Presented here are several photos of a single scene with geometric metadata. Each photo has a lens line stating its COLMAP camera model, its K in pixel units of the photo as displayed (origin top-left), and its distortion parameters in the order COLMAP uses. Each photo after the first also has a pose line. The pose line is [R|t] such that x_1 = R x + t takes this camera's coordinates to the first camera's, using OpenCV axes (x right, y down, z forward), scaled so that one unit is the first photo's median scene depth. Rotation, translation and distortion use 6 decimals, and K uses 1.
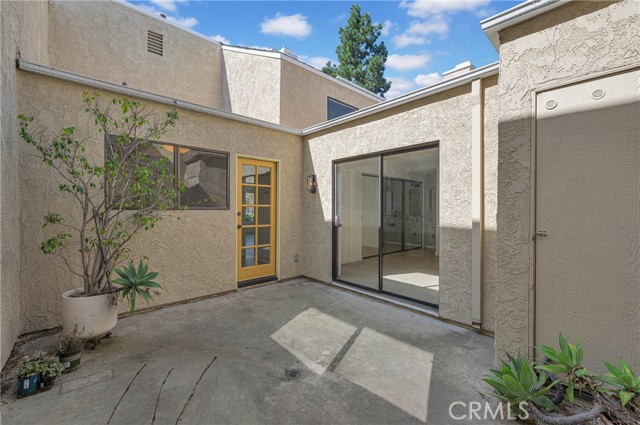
lens RADIAL K [[278.8, 0, 316.4], [0, 278.8, 214.5], [0, 0, 1]] dist [-0.000506, -0.000053]
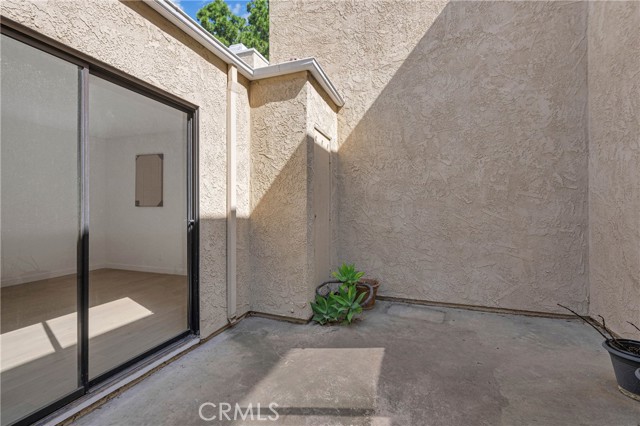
lens RADIAL K [[281.4, 0, 331.0], [0, 281.4, 211.1], [0, 0, 1]] dist [0.000257, 0.000007]
pose [[-0.515816, -0.007405, 0.856668, -0.485523], [0.006696, 0.999897, 0.012675, 0.008671], [-0.856673, 0.012274, -0.515713, 1.333141]]
